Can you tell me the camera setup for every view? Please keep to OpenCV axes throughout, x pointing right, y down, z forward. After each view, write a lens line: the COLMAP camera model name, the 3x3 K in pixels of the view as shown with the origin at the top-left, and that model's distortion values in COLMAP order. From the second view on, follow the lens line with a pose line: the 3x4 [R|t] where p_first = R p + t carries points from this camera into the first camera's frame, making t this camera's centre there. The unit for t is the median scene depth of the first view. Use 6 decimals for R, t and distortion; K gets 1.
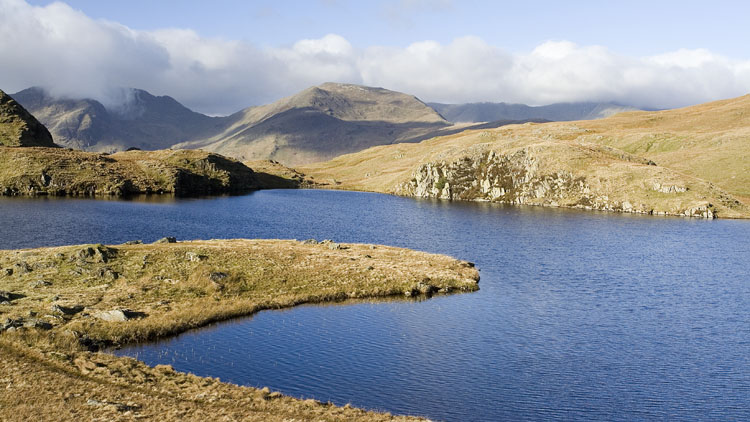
lens RADIAL K [[1002.6, 0, 377.3], [0, 1002.6, 211.4], [0, 0, 1]] dist [0.009857, 0.000000]
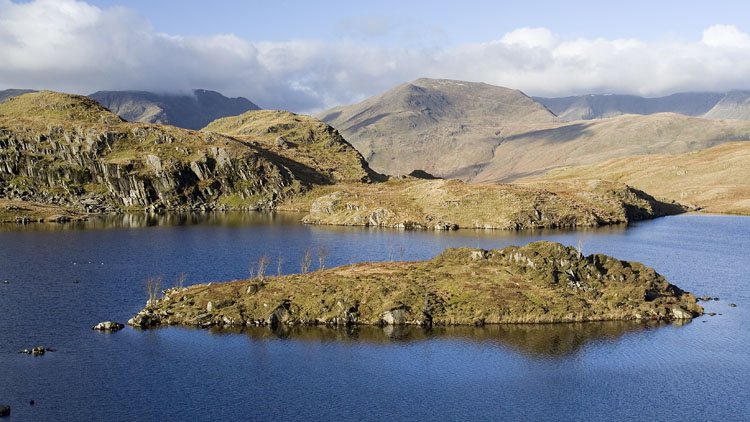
lens RADIAL K [[1134.4, 0, 374.2], [0, 1134.4, 211.0], [0, 0, 1]] dist [0.030117, 0.000000]
pose [[0.998237, -0.019713, -0.055987, -0.408748], [0.019357, 0.999789, -0.006898, -0.027939], [0.056111, 0.005802, 0.998408, -0.252447]]
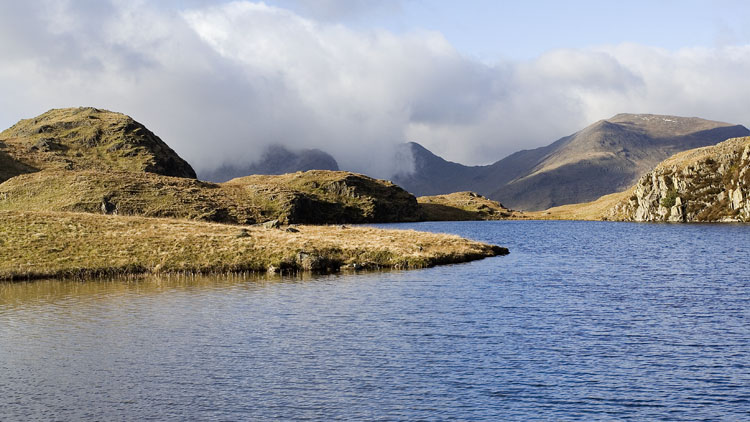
lens RADIAL K [[1312.4, 0, 371.8], [0, 1312.4, 210.9], [0, 0, 1]] dist [0.062088, 0.000000]
pose [[0.969084, -0.033083, -0.244504, 0.085056], [0.017956, 0.997798, -0.063842, 0.032018], [0.246078, 0.057478, 0.967544, 0.108233]]
